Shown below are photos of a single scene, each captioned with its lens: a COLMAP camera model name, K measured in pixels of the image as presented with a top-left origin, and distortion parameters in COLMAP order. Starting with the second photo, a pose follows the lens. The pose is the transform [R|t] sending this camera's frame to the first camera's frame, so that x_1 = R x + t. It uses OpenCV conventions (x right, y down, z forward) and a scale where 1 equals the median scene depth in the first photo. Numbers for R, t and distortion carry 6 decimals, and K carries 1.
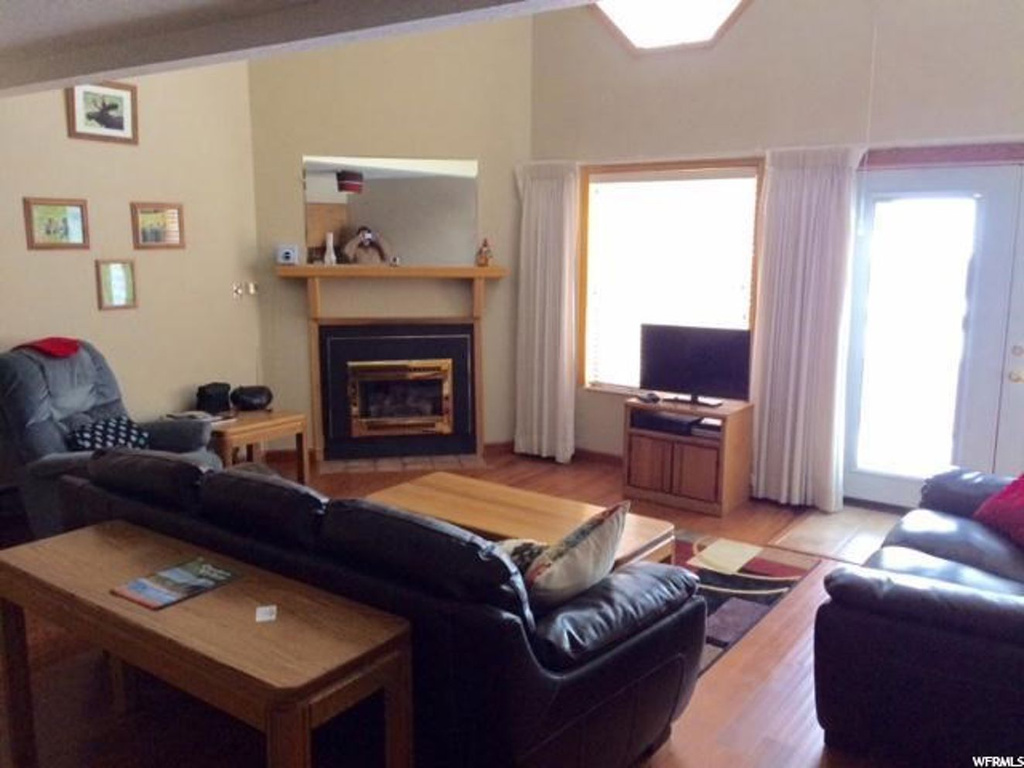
lens RADIAL K [[880.0, 0, 512.0], [0, 880.0, 384.0], [0, 0, 1]] dist [0.055272, -0.008711]
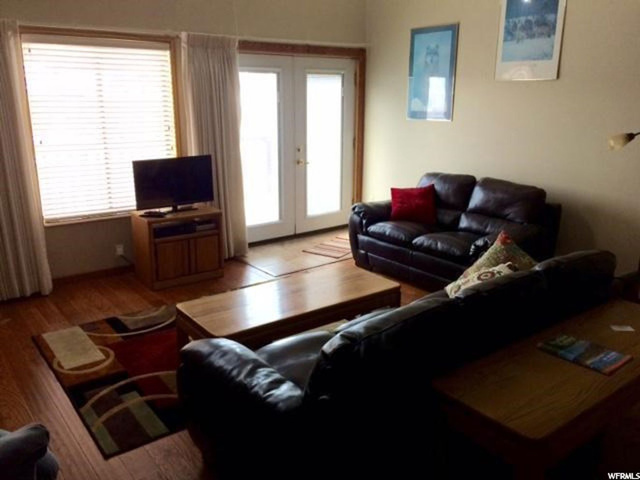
lens RADIAL K [[550.0, 0, 320.0], [0, 550.0, 240.0], [0, 0, 1]] dist [0.055272, -0.008711]
pose [[0.279349, -0.256001, 0.925434, -0.513891], [0.161010, 0.962645, 0.217693, -0.081809], [-0.946594, 0.088192, 0.310133, 0.450649]]
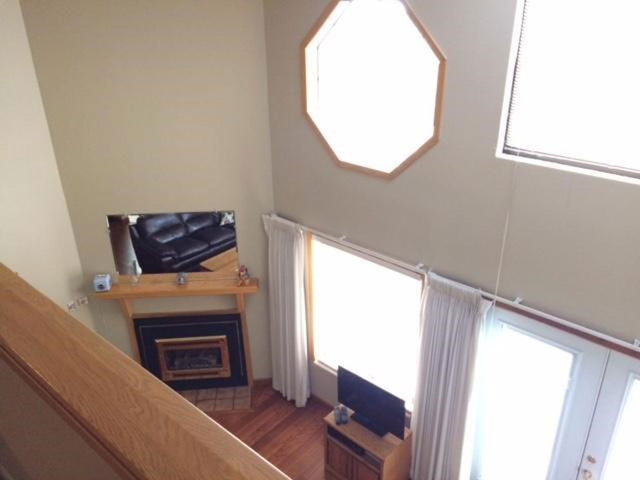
lens RADIAL K [[547.0, 0, 320.0], [0, 547.0, 240.0], [0, 0, 1]] dist [0.091477, -0.003432]
pose [[0.996564, 0.018522, -0.080731, 0.168853], [0.005727, 0.956937, 0.290238, -0.472819], [0.082630, -0.289703, 0.953543, 0.192125]]
